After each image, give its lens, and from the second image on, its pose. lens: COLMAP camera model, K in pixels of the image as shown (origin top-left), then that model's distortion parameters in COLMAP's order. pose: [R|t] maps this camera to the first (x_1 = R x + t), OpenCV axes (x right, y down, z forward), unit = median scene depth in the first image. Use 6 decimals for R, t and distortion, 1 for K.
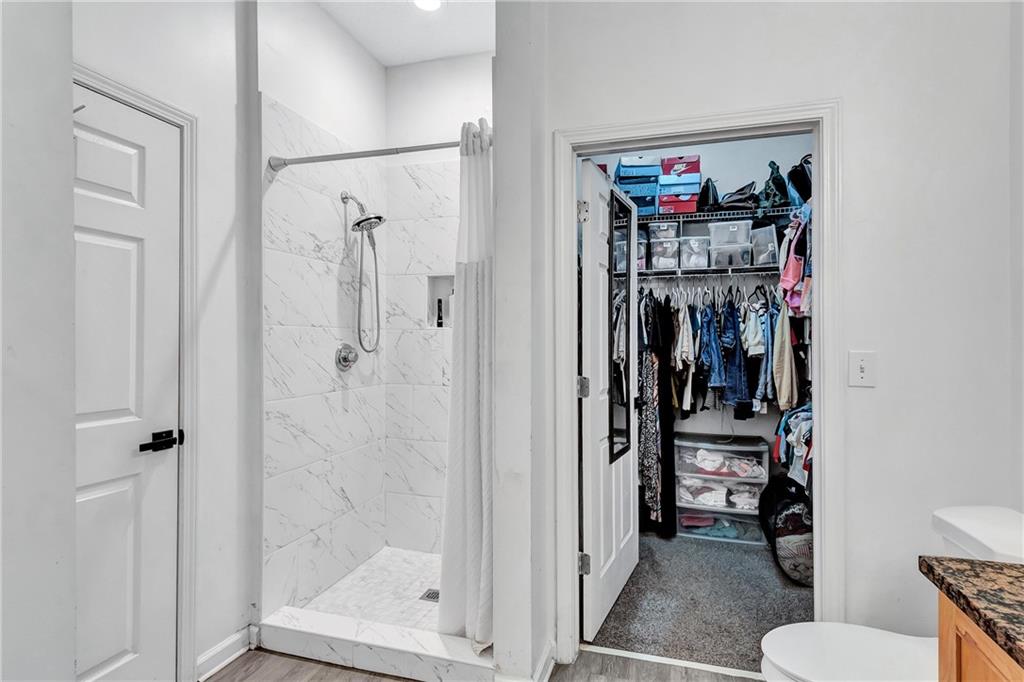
lens RADIAL K [[513.3, 0, 528.6], [0, 513.3, 339.4], [0, 0, 1]] dist [0.002355, -0.000597]
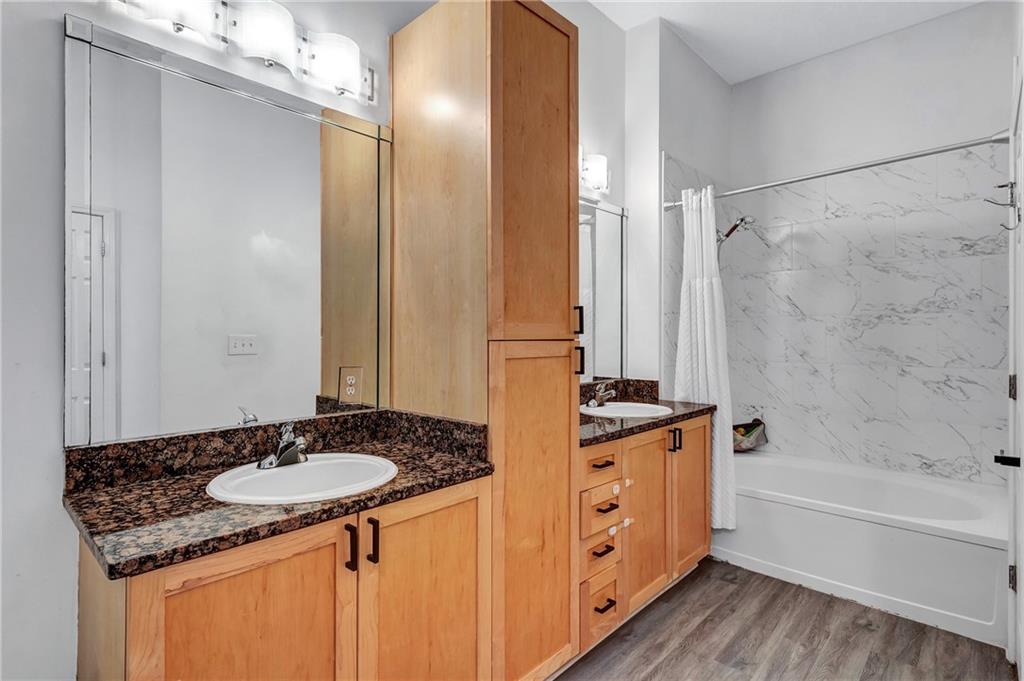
lens RADIAL K [[510.4, 0, 506.8], [0, 510.4, 337.5], [0, 0, 1]] dist [0.012266, -0.007501]
pose [[-0.890975, -0.002250, 0.454046, -0.090141], [0.001030, 0.999975, 0.006978, 0.000165], [-0.454051, 0.006685, -0.890951, 0.450312]]
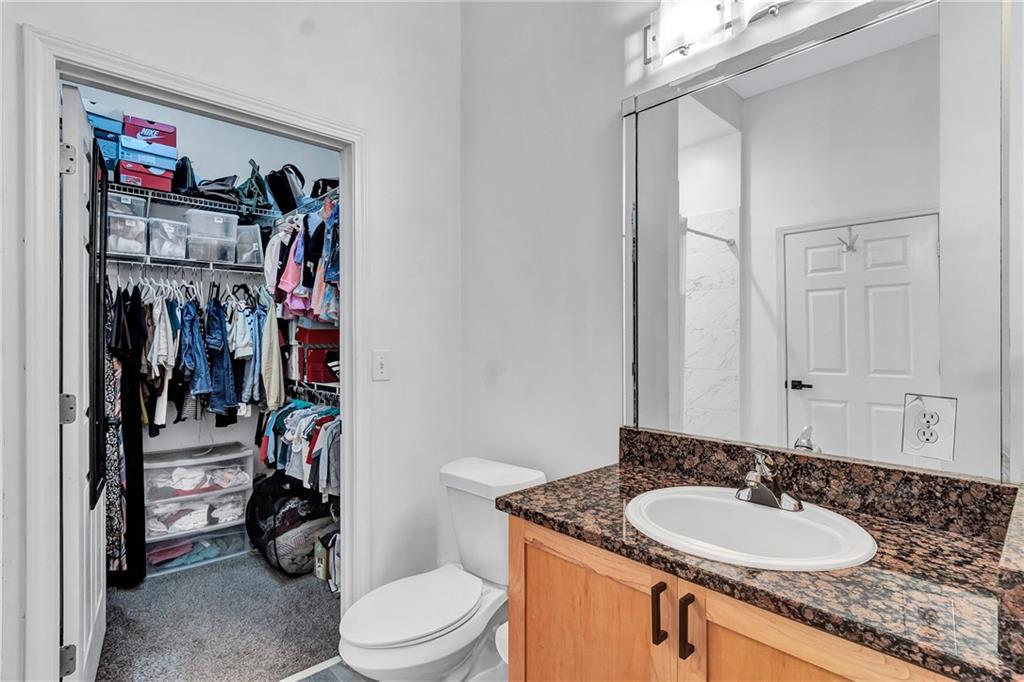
lens RADIAL K [[510.4, 0, 506.8], [0, 510.4, 338.0], [0, 0, 1]] dist [0.012266, -0.007501]
pose [[0.517184, 0.003763, 0.855866, -0.117817], [0.000121, 0.999990, -0.004470, -0.000408], [-0.855874, 0.002415, 0.517179, 0.080031]]
